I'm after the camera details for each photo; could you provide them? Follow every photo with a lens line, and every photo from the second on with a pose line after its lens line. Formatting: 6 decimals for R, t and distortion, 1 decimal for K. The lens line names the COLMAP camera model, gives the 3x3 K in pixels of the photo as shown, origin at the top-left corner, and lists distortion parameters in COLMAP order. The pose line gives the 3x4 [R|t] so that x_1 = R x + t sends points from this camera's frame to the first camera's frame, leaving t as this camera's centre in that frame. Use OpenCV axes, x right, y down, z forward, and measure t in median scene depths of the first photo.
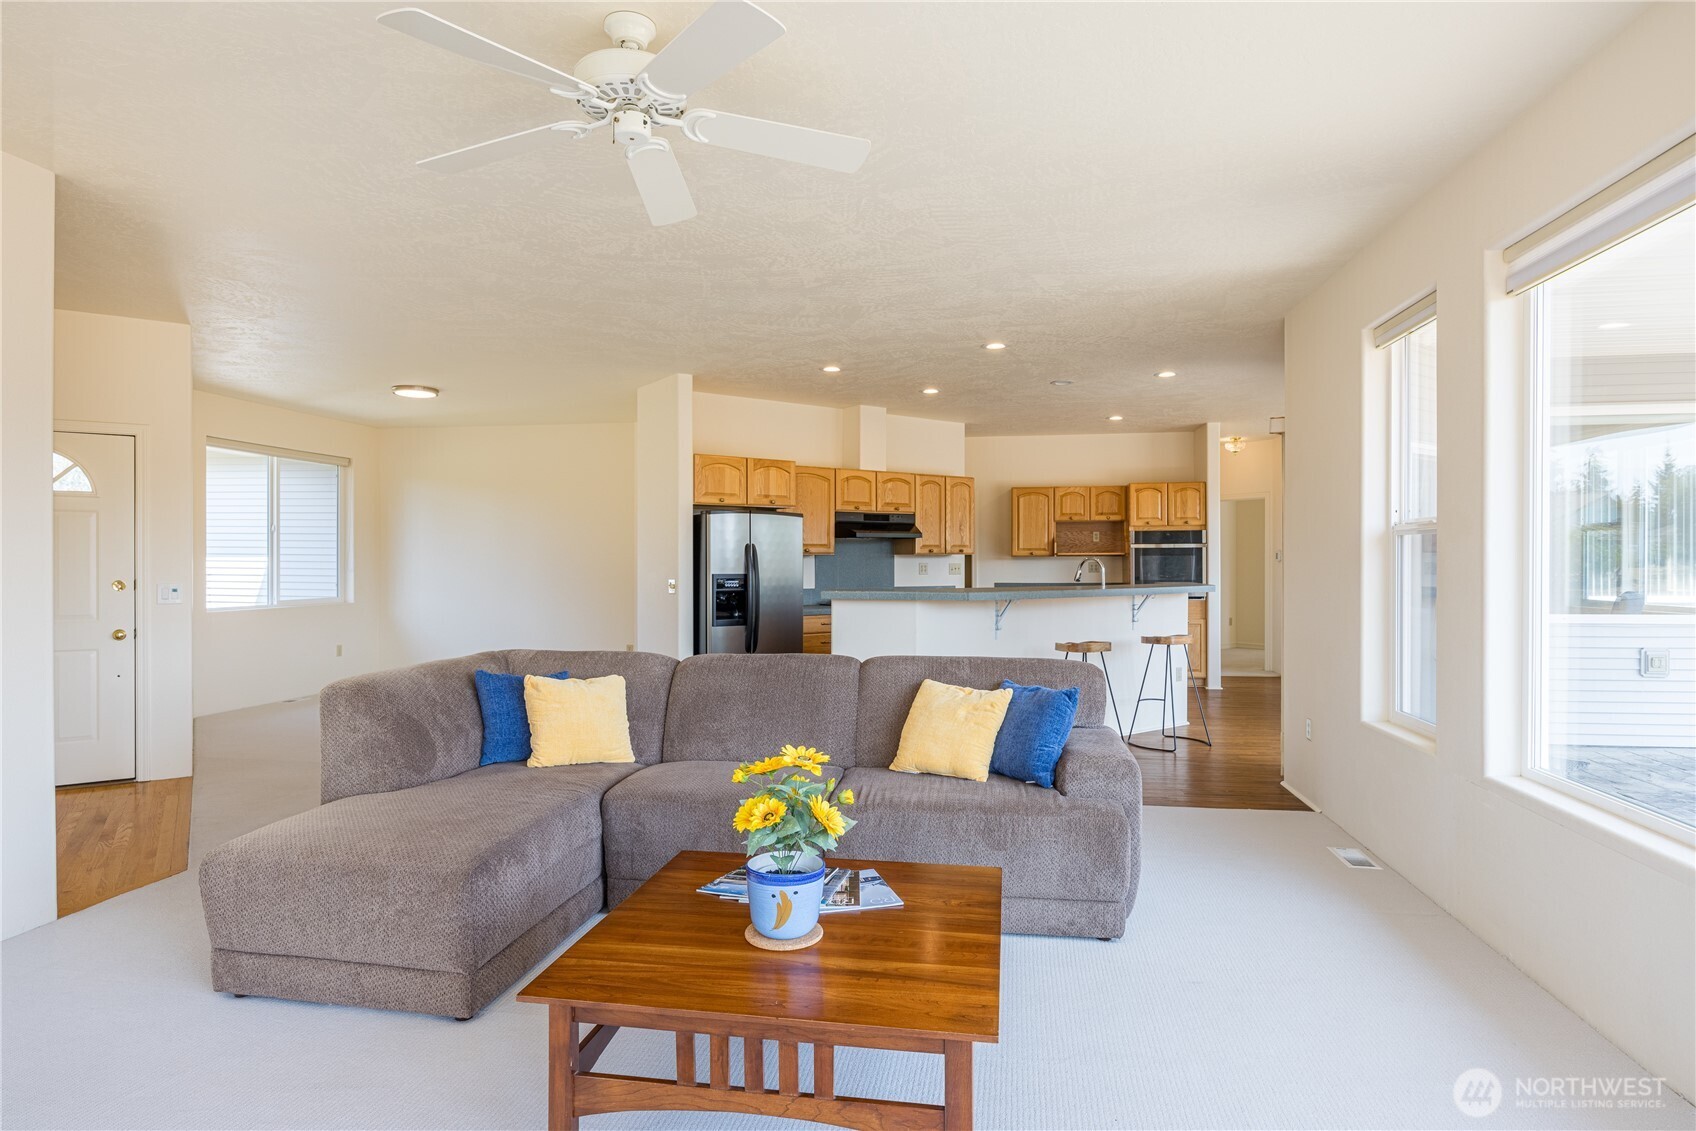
lens RADIAL K [[925.5, 0, 848.0], [0, 925.5, 565.5], [0, 0, 1]] dist [-0.004040, -0.002277]
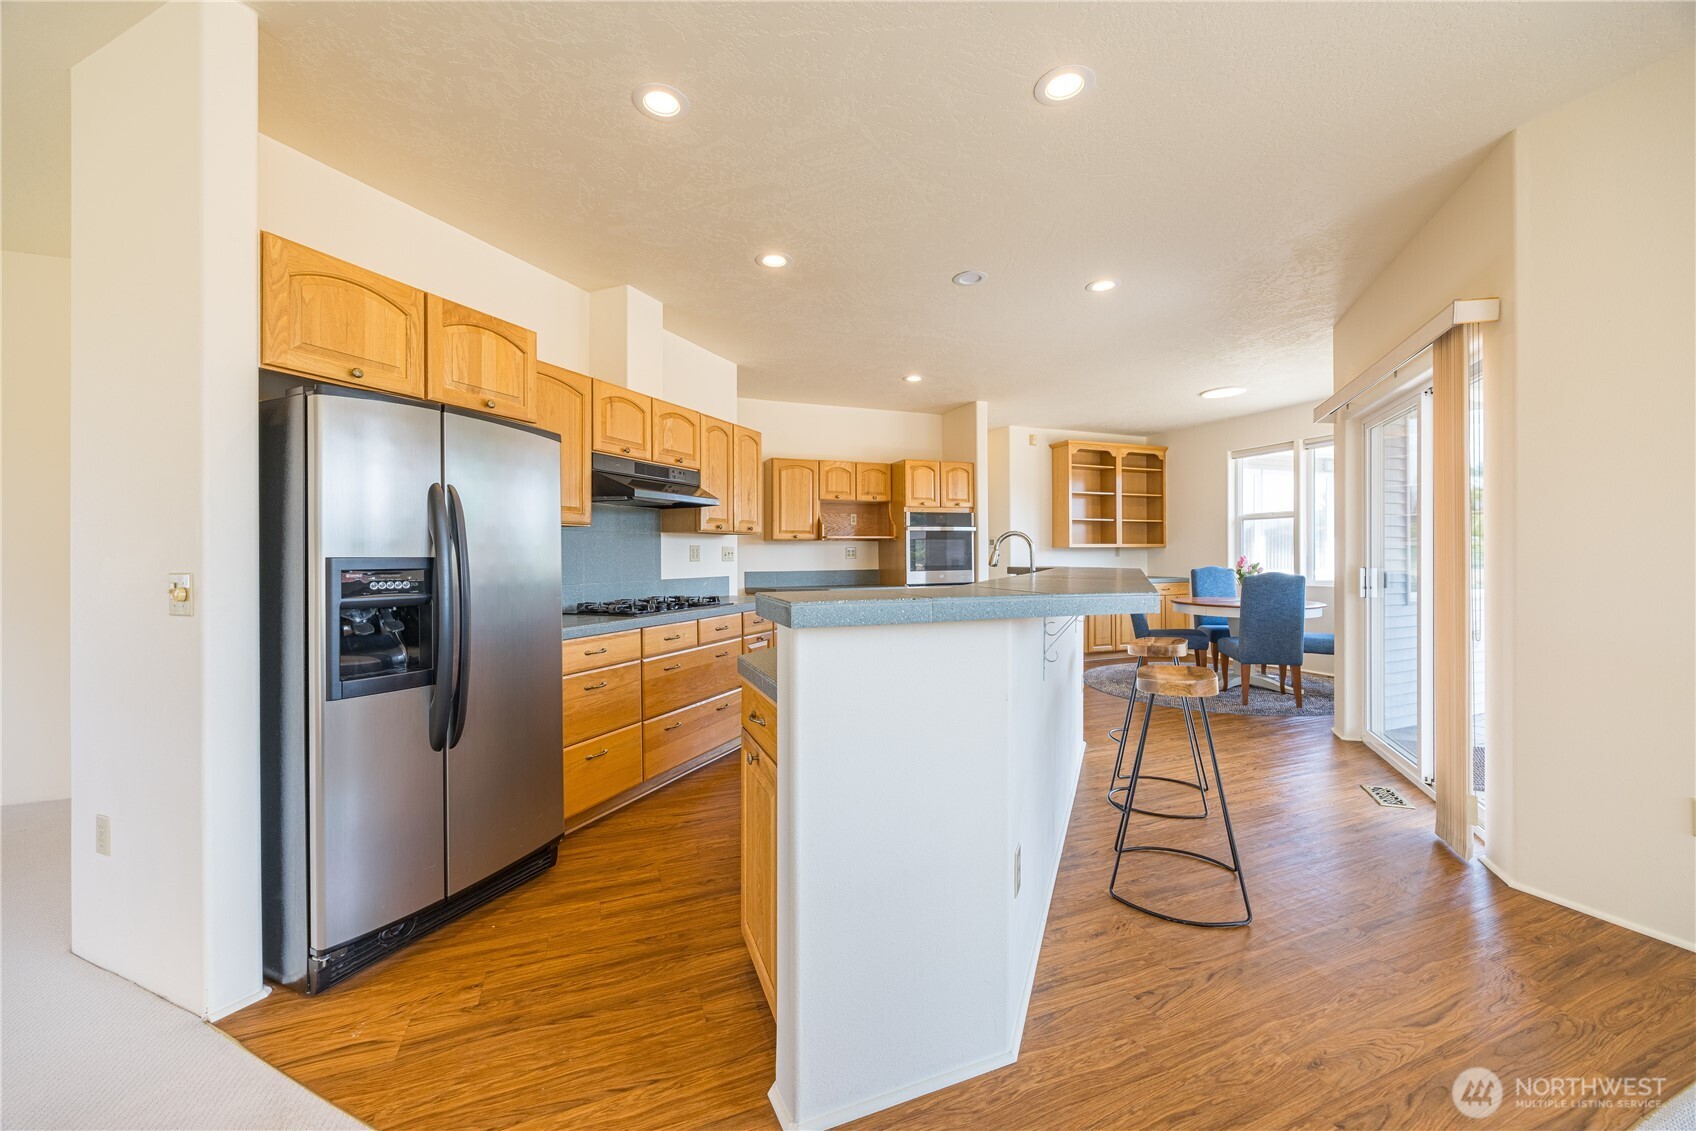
lens RADIAL K [[655.0, 0, 853.0], [0, 655.0, 556.8], [0, 0, 1]] dist [-0.001168, -0.000095]
pose [[0.853191, -0.005527, 0.521570, -0.082600], [0.007988, 0.999965, -0.002472, 0.008708], [-0.521538, 0.006276, 0.853205, 0.531178]]
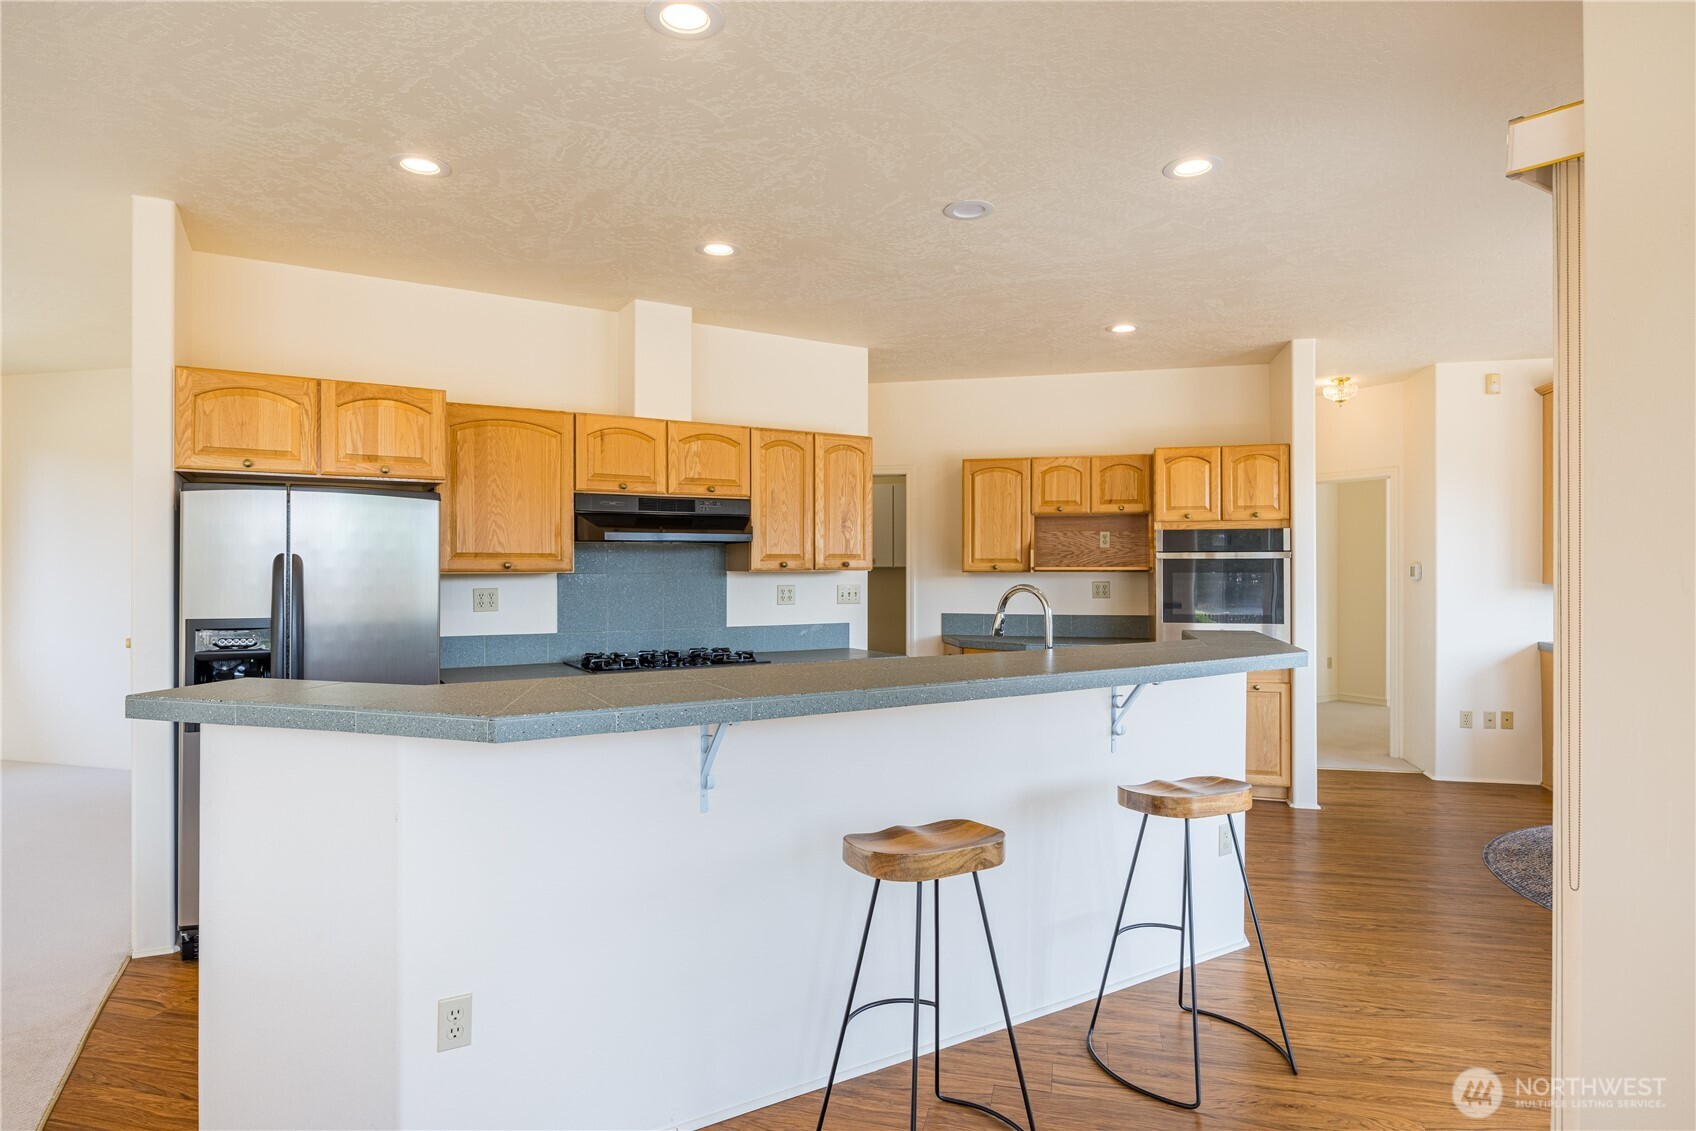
lens RADIAL K [[925.5, 0, 848.0], [0, 925.5, 565.5], [0, 0, 1]] dist [-0.004040, -0.002277]
pose [[0.996671, 0.001569, -0.081519, 0.176573], [-0.001912, 0.999990, -0.004128, -0.013367], [0.081512, 0.004271, 0.996663, 0.446993]]
